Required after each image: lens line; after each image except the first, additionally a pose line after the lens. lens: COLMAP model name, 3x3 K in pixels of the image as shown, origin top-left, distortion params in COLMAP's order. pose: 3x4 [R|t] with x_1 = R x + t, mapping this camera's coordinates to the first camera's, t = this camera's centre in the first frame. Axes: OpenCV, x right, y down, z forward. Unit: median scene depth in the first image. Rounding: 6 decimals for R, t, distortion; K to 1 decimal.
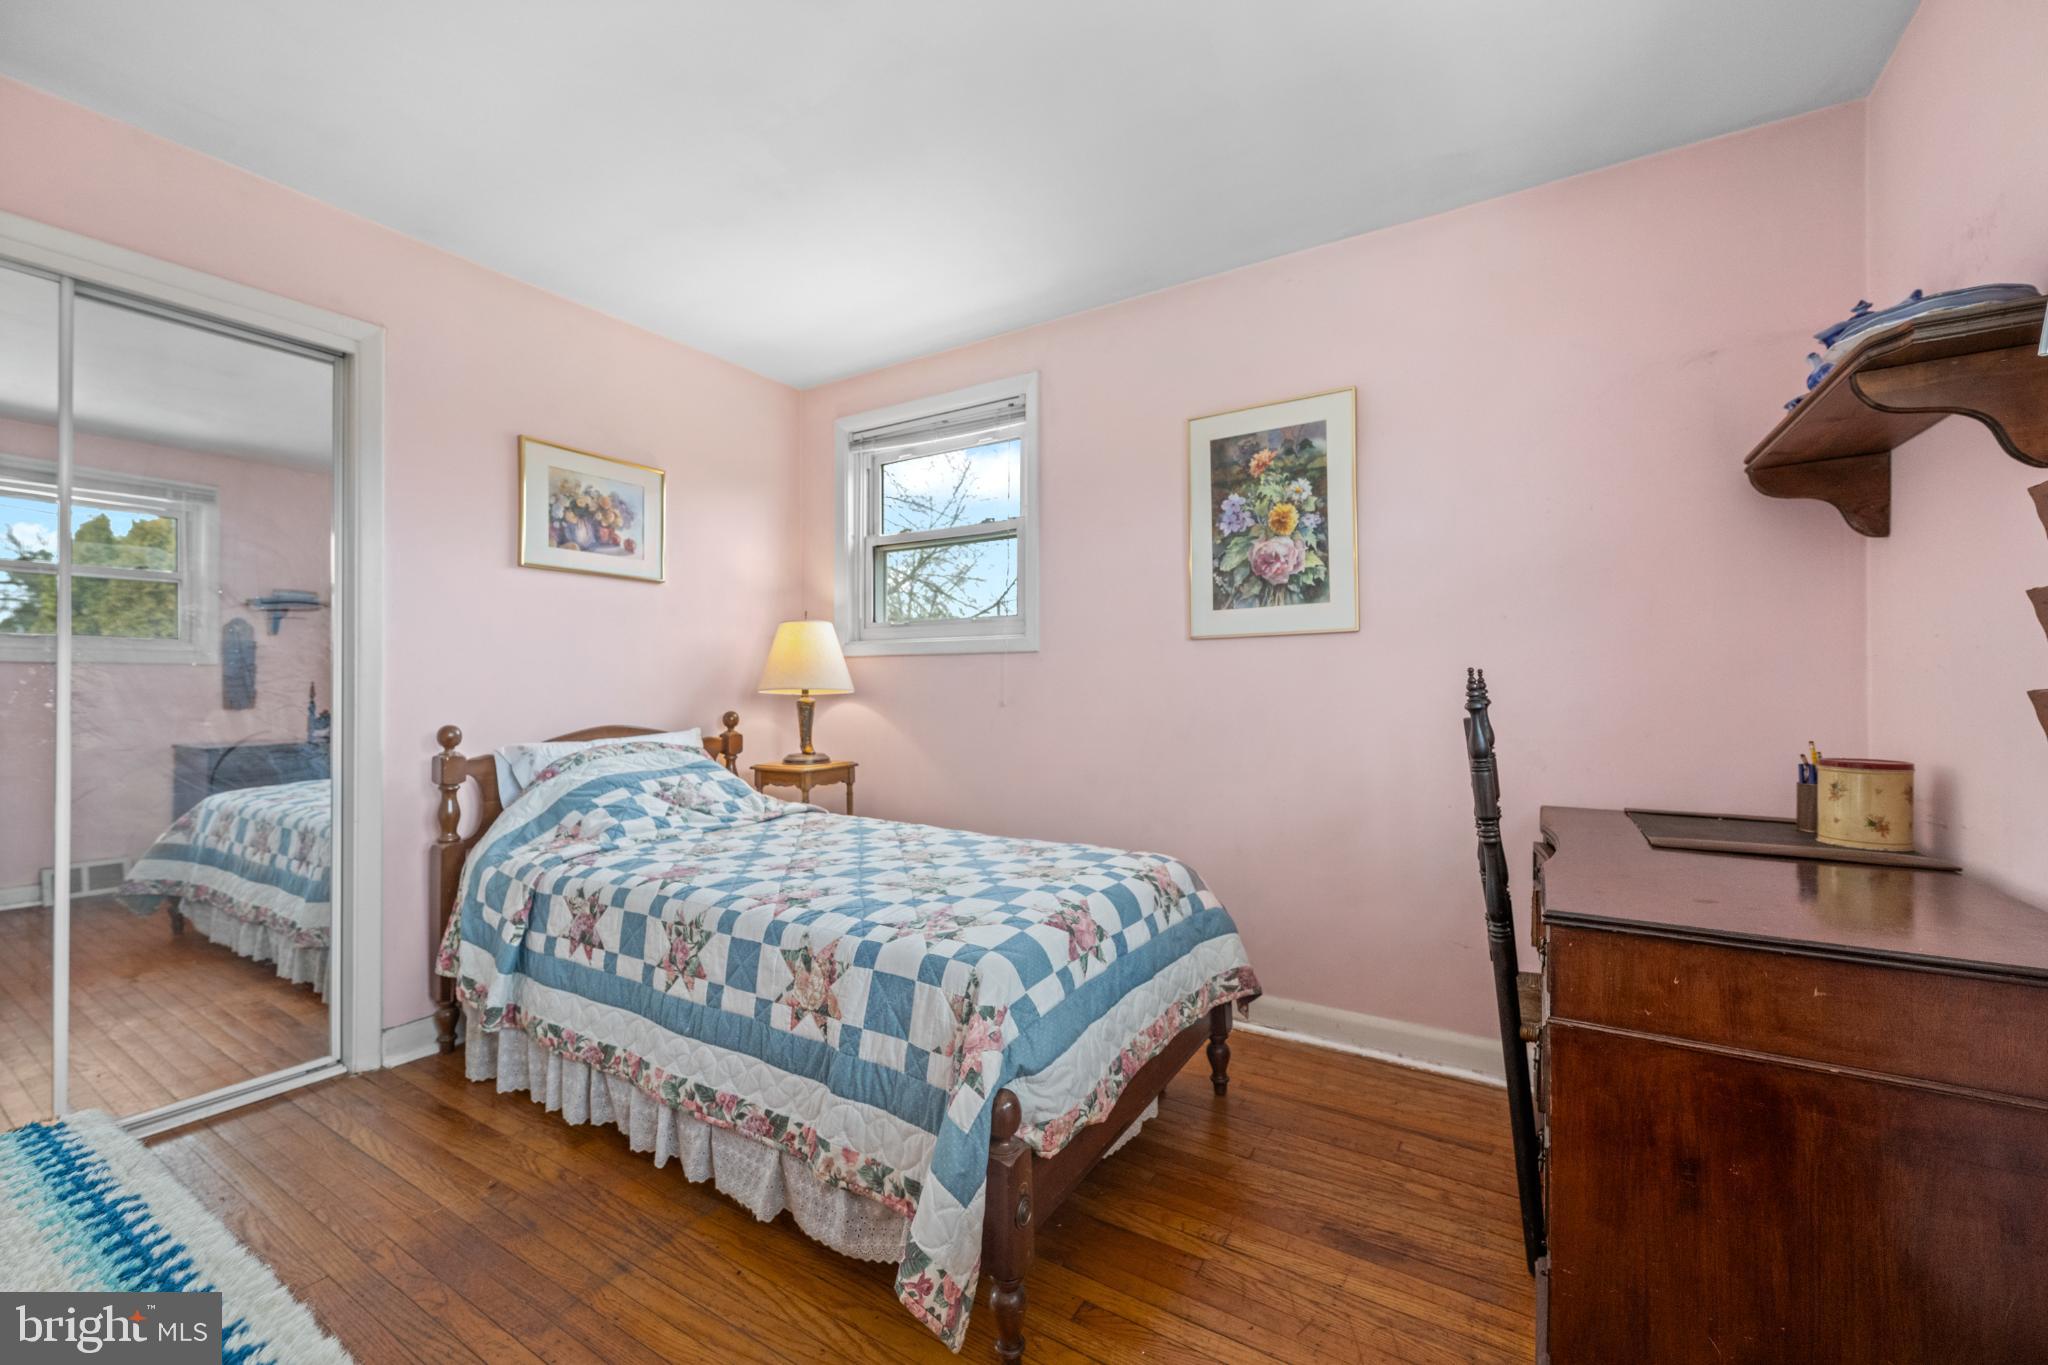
lens RADIAL K [[825.0, 0, 1021.0], [0, 825.0, 681.8], [0, 0, 1]] dist [0.000277, -0.000010]
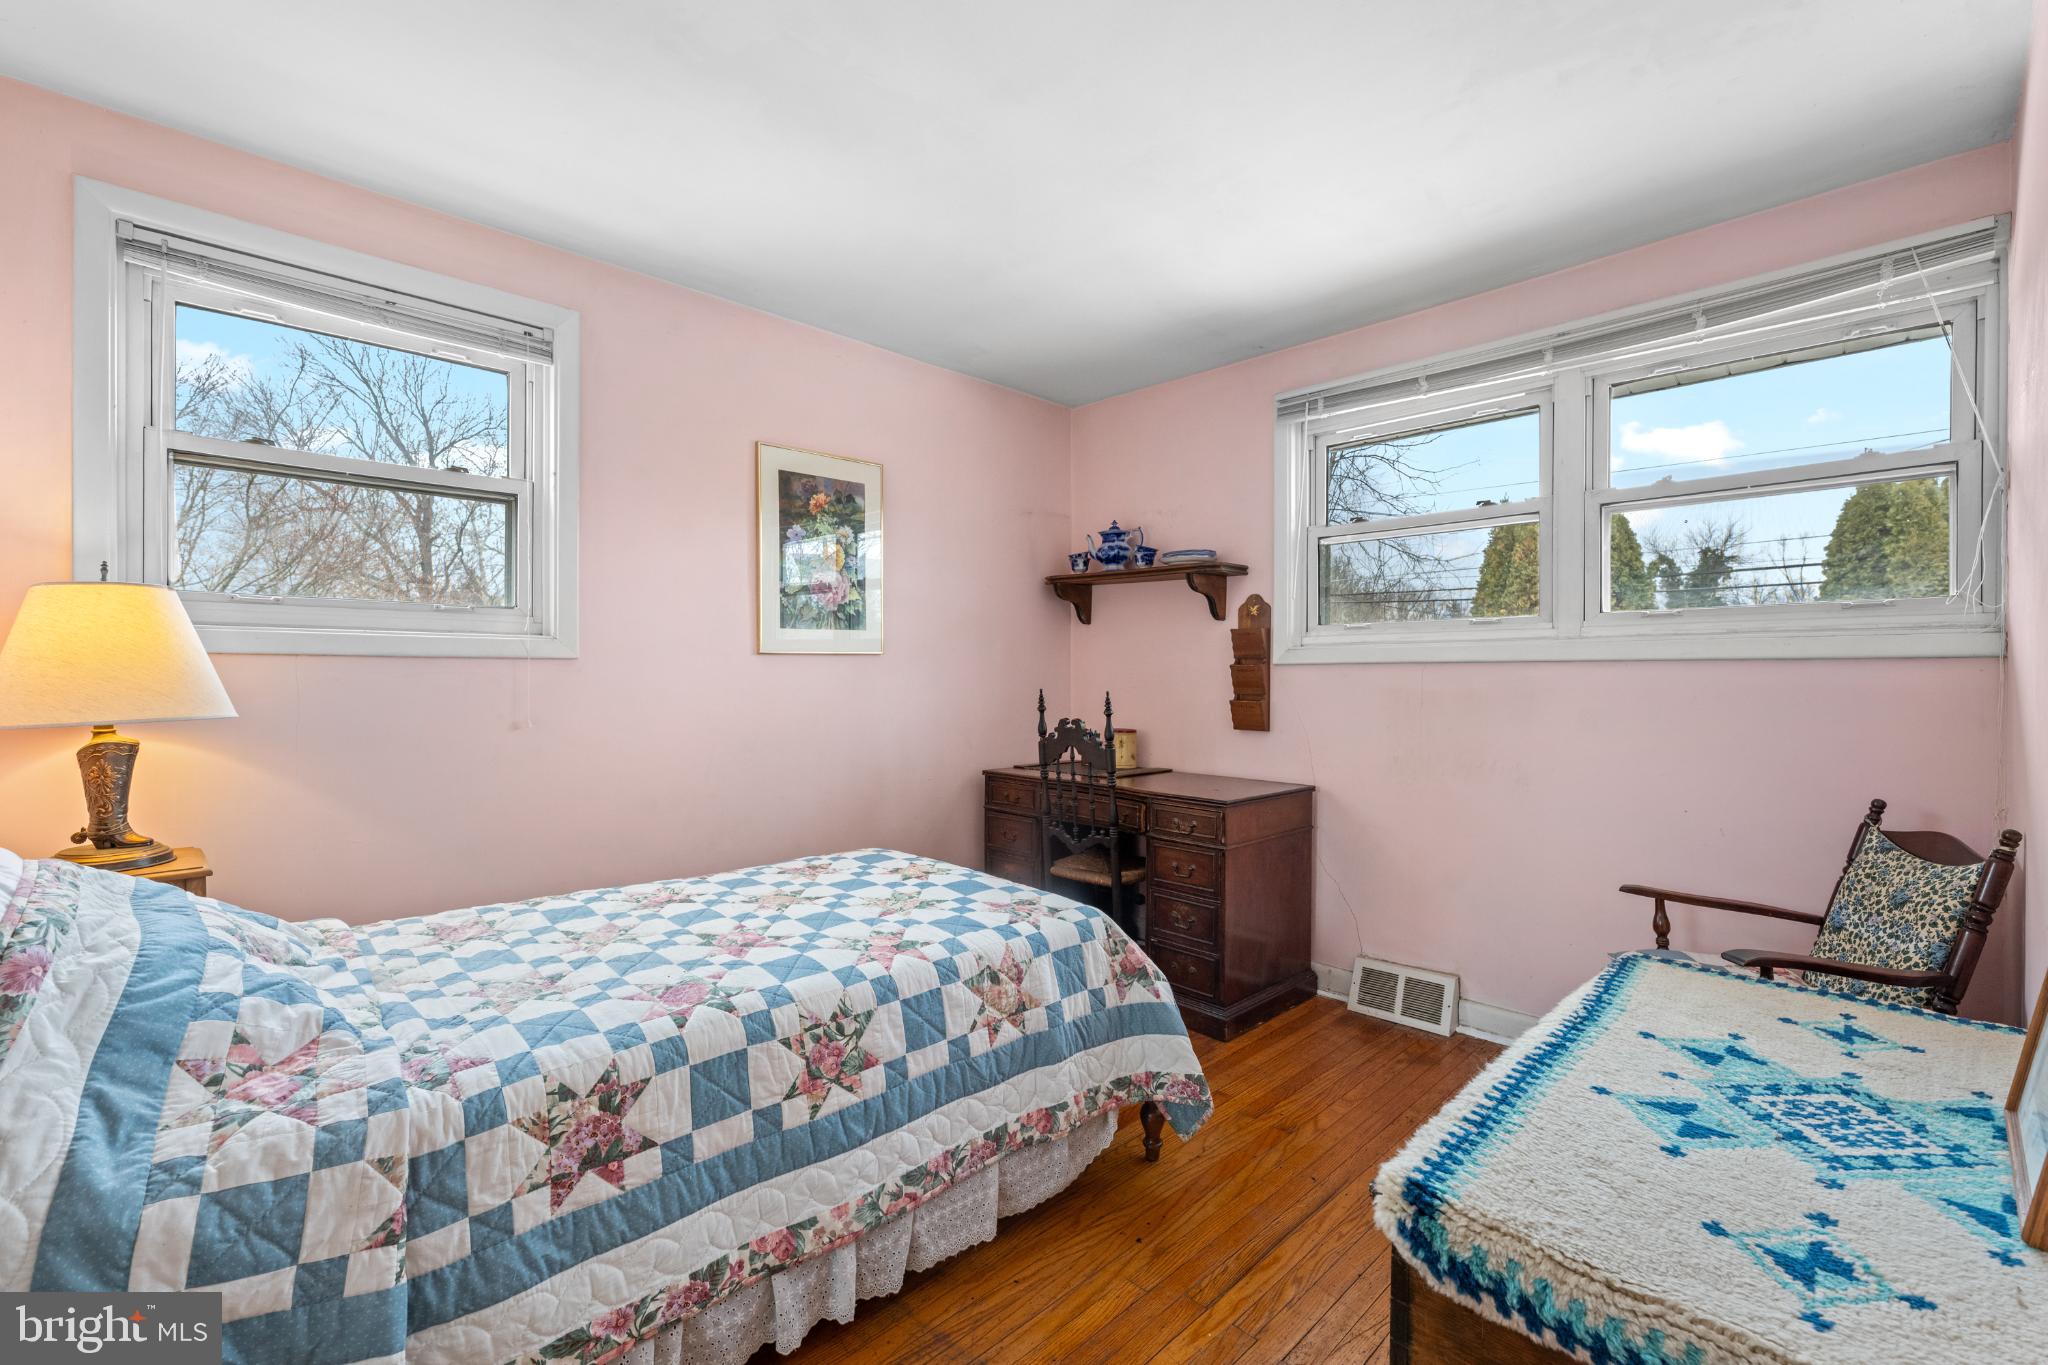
lens RADIAL K [[871.4, 0, 1025.7], [0, 871.4, 673.9], [0, 0, 1]] dist [0.002223, 0.000258]
pose [[0.239422, 0.001895, 0.970914, -1.087992], [-0.014165, 0.999898, 0.001541, -0.044757], [-0.970812, -0.014122, 0.239424, 0.563812]]
